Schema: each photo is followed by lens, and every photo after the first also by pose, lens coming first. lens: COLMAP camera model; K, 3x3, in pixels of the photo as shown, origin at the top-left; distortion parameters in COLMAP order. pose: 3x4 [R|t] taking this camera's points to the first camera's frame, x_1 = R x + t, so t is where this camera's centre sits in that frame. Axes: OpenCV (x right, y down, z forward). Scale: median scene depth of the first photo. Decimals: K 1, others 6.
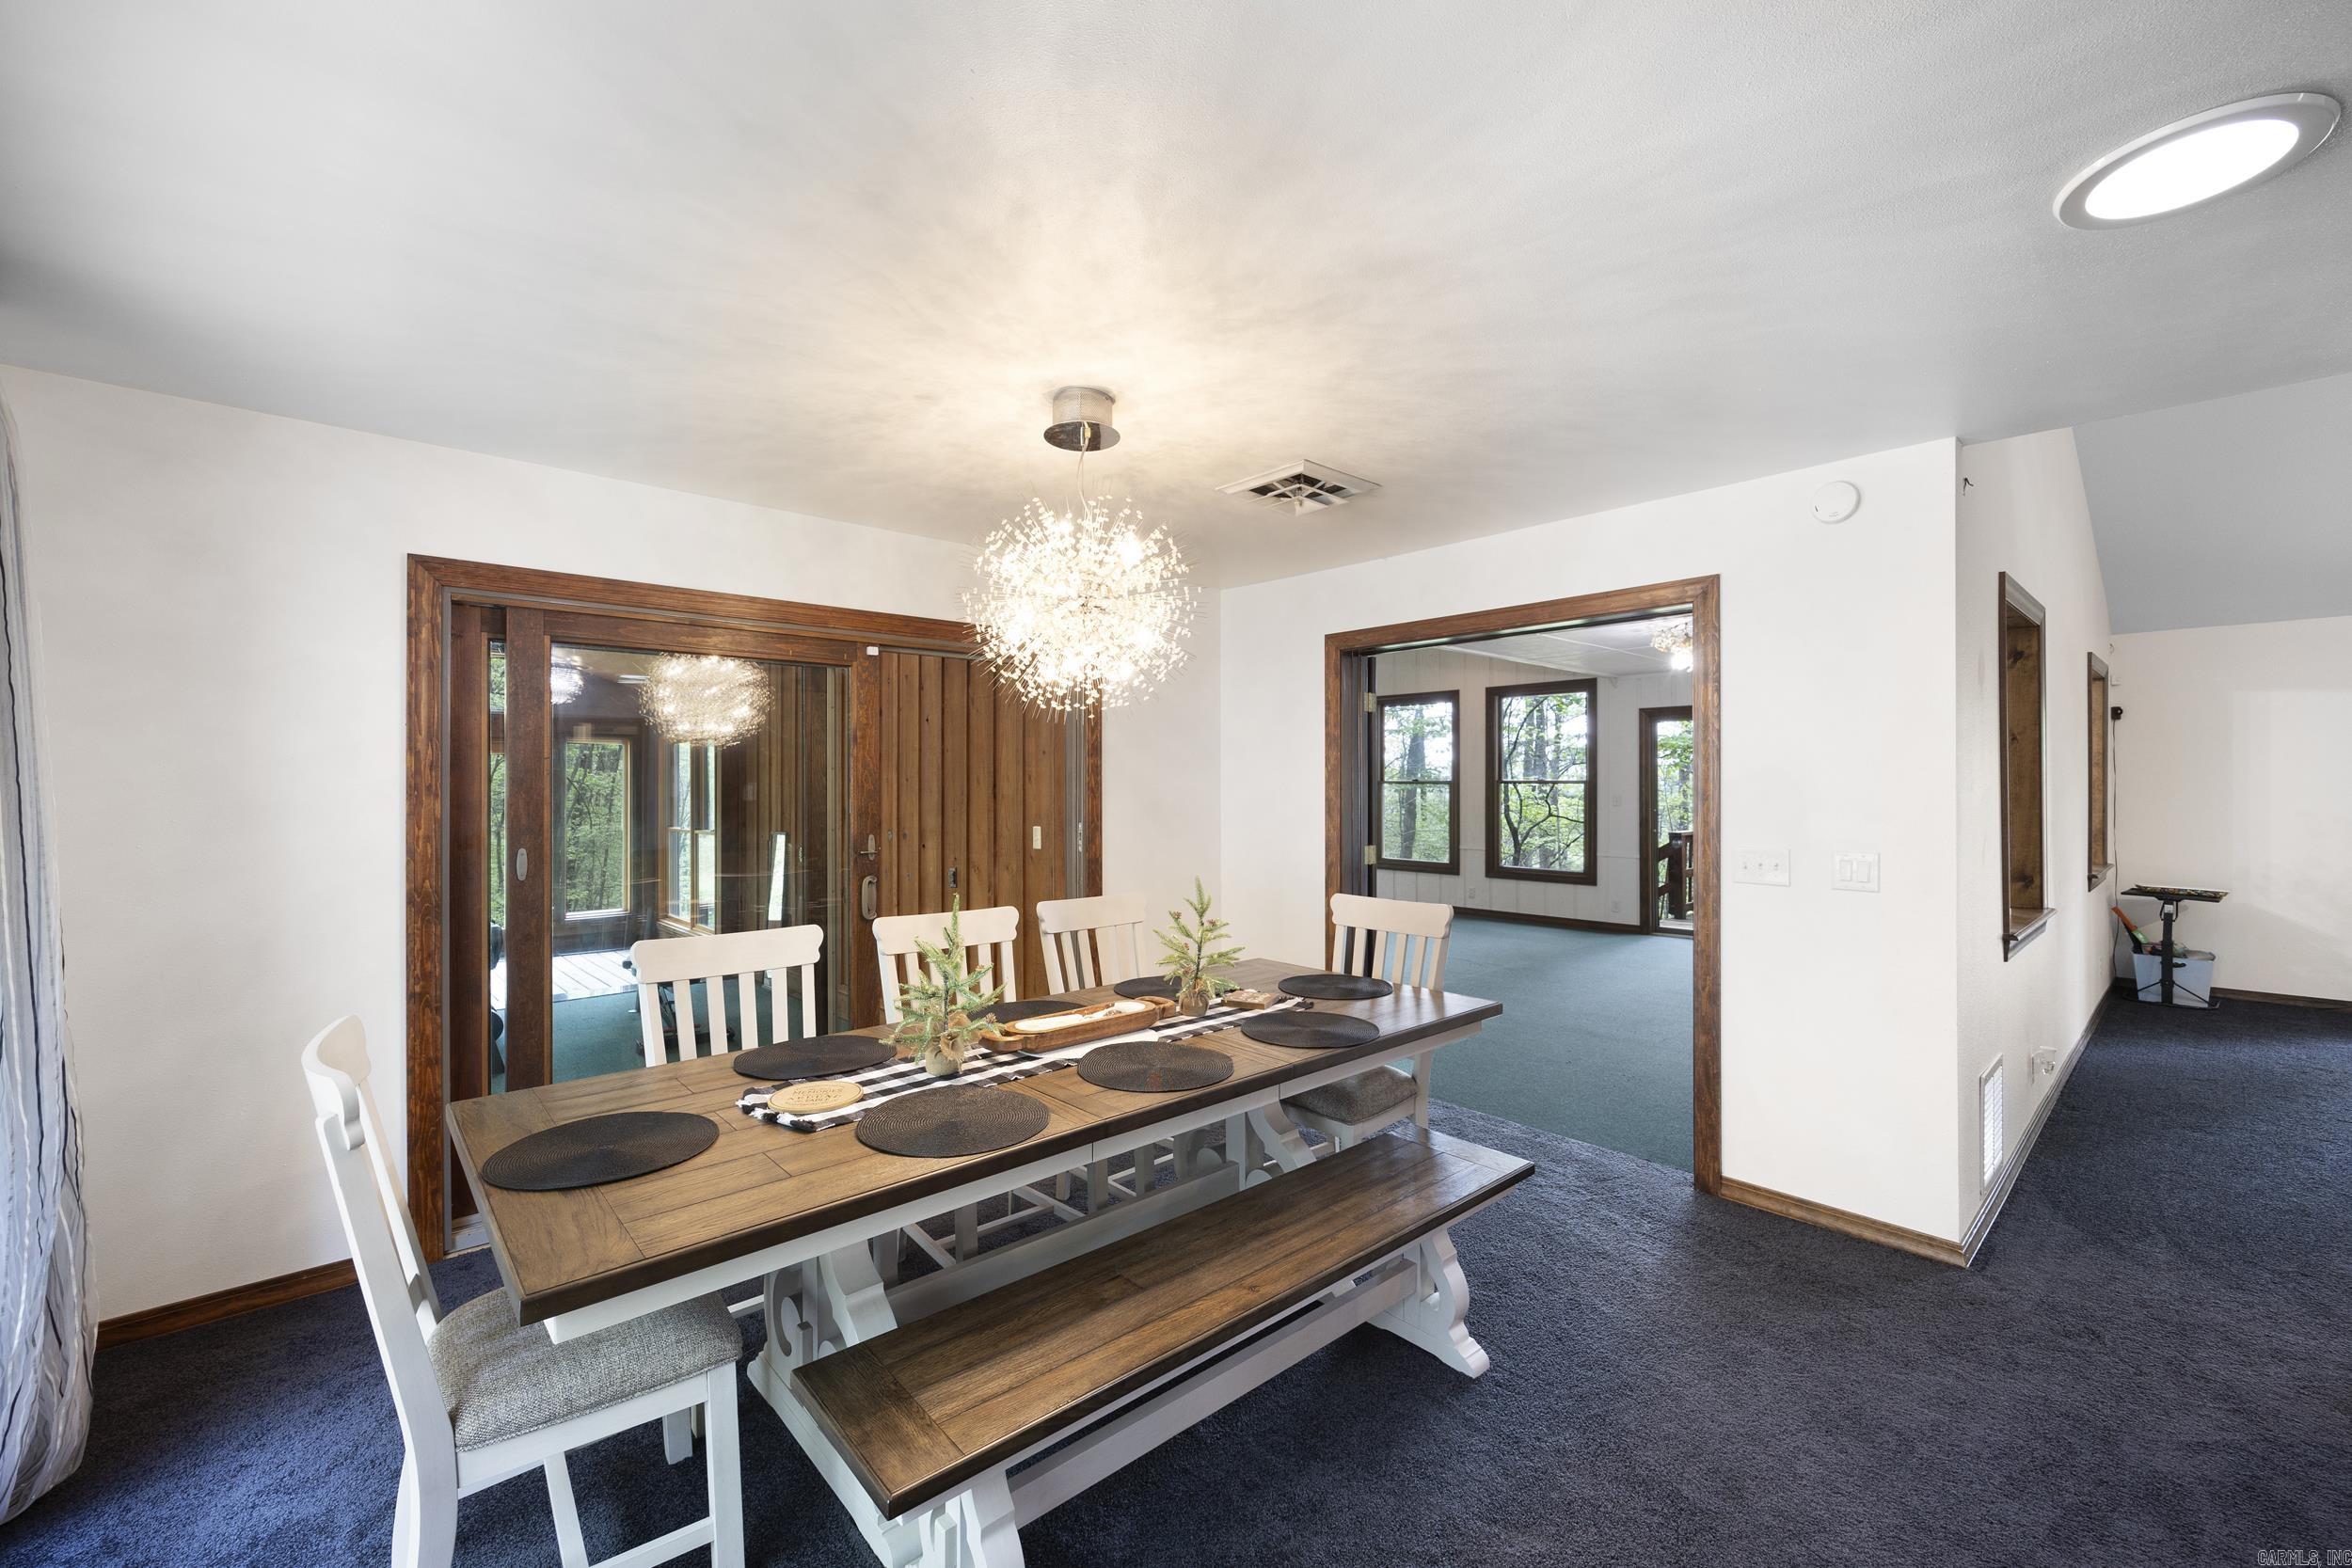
lens RADIAL K [[963.2, 0, 1176.0], [0, 963.2, 784.0], [0, 0, 1]] dist [-0.000531, 0.000291]
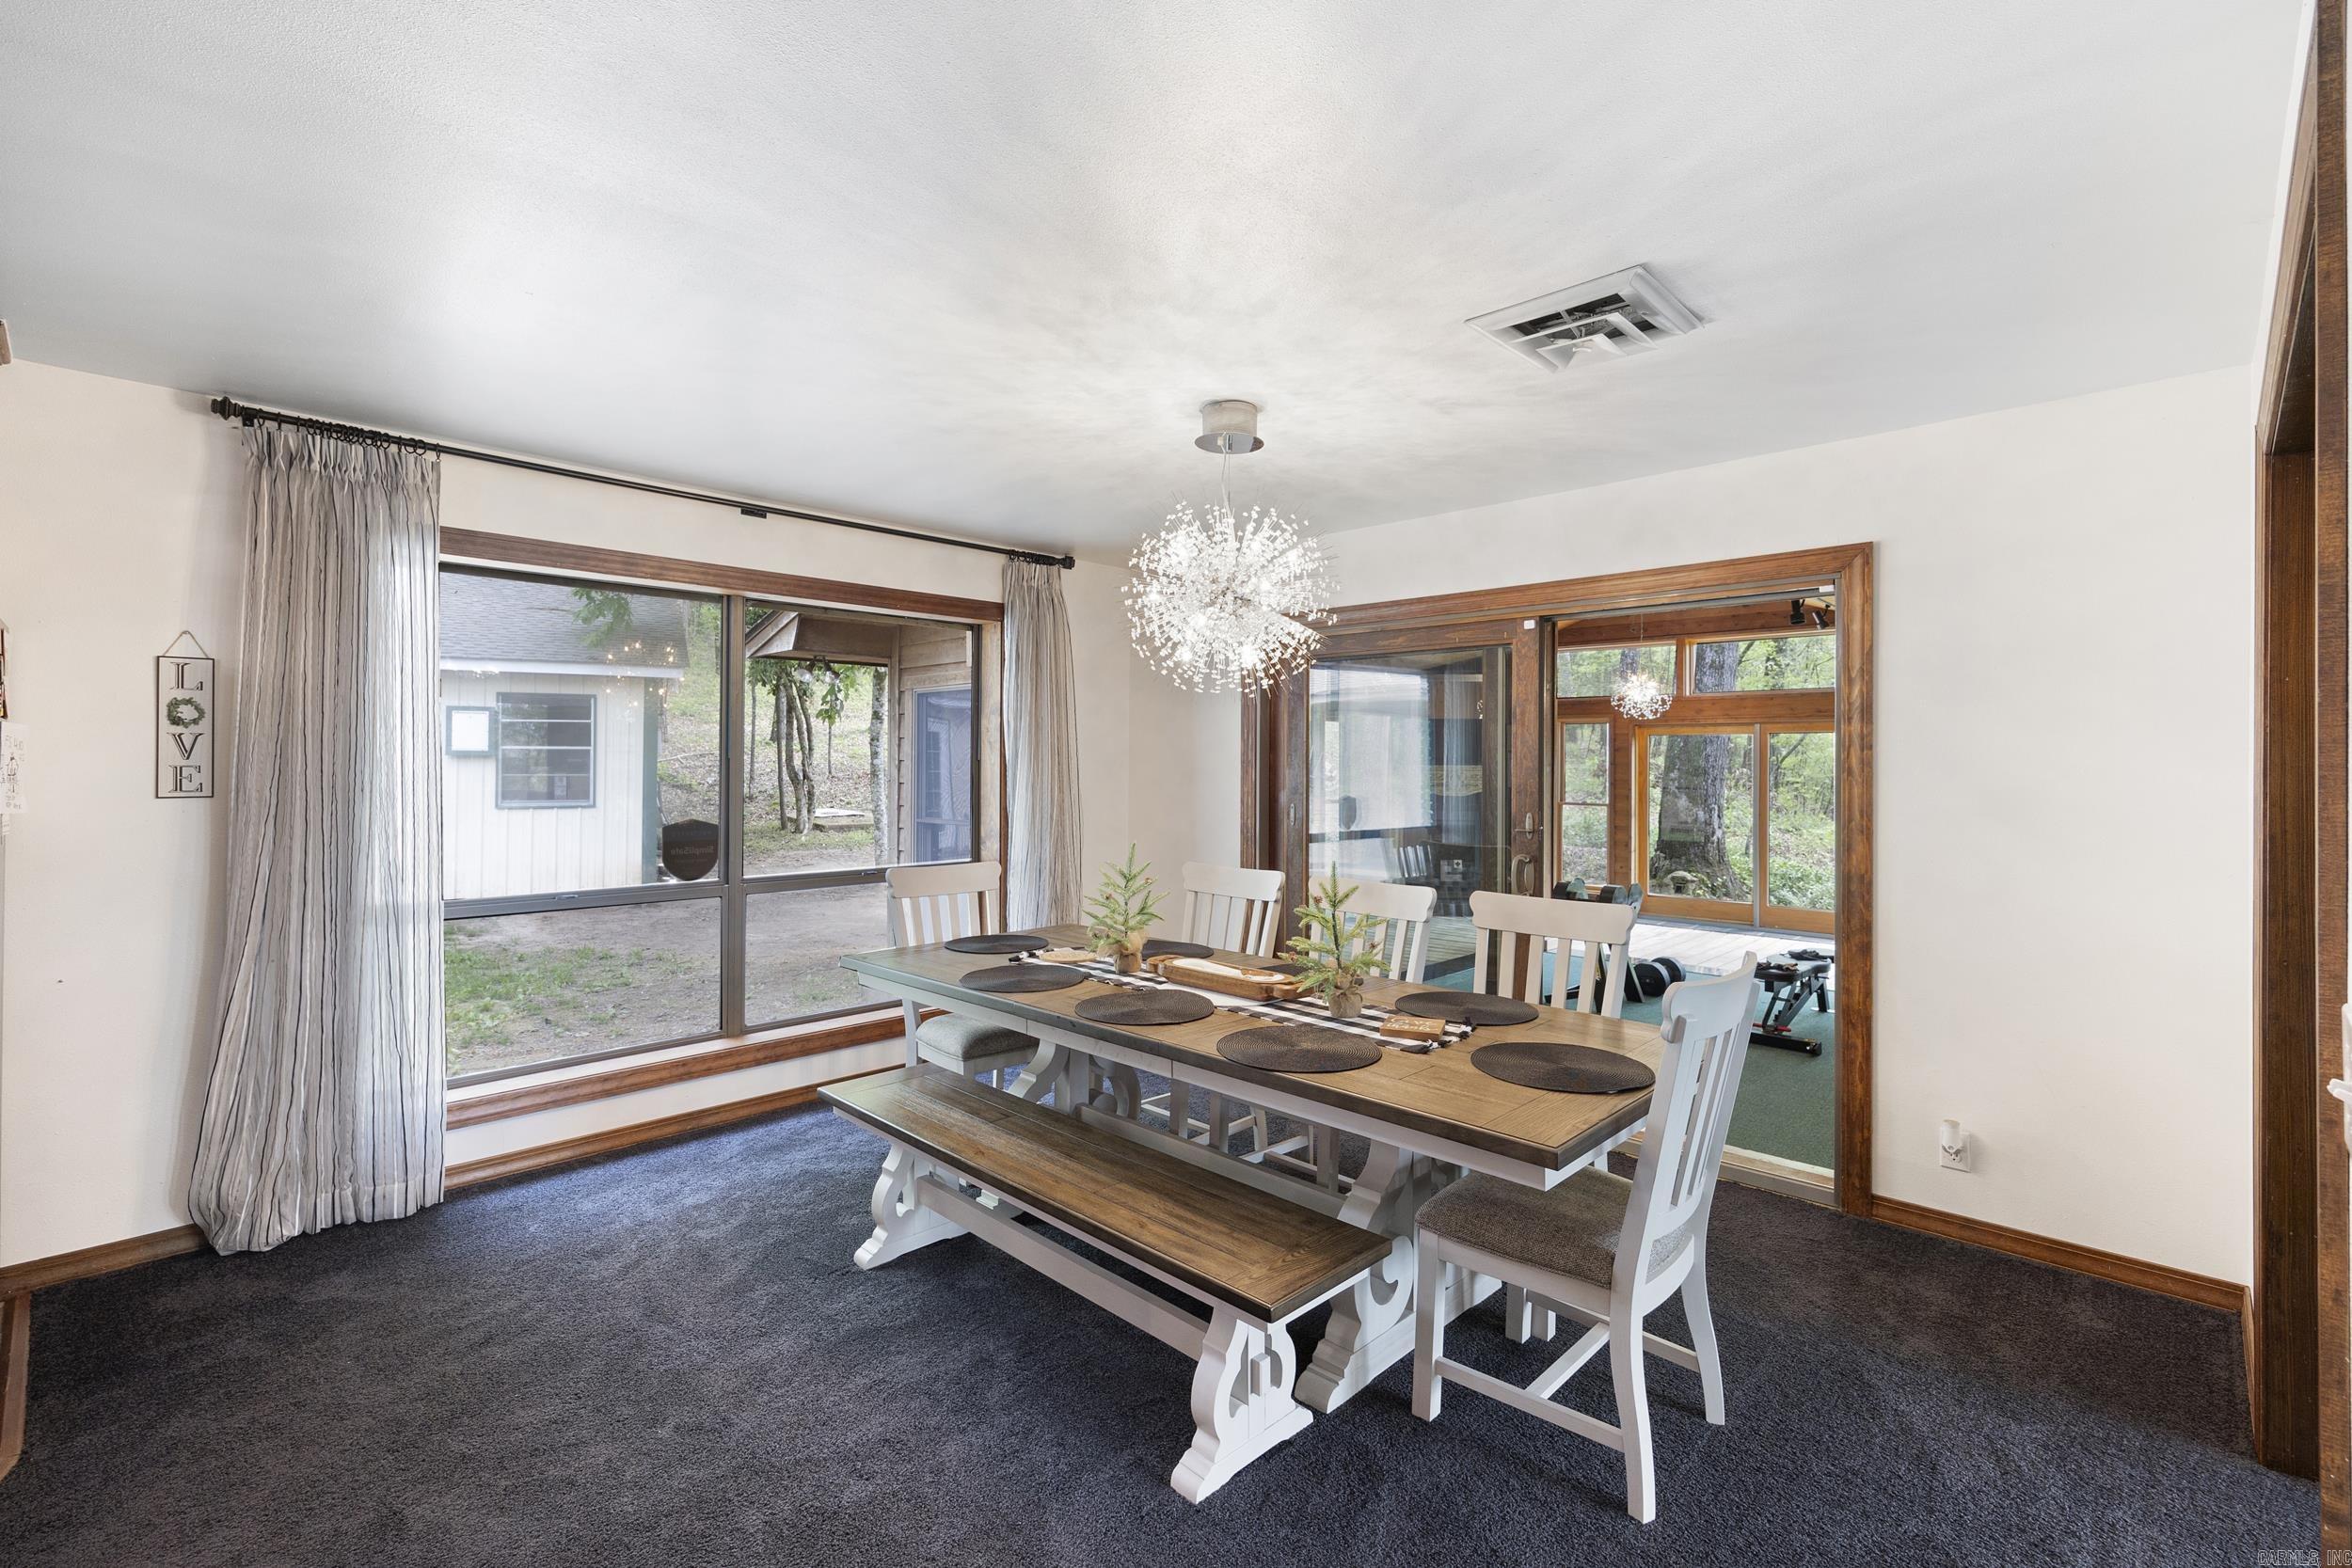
lens RADIAL K [[1035.2, 0, 1172.2], [0, 1035.2, 757.1], [0, 0, 1]] dist [-0.001304, -0.000042]
pose [[0.064369, -0.000760, -0.997926, 1.009688], [-0.005648, 0.999983, -0.001126, 0.000317], [0.997910, 0.005709, 0.064364, 0.803165]]
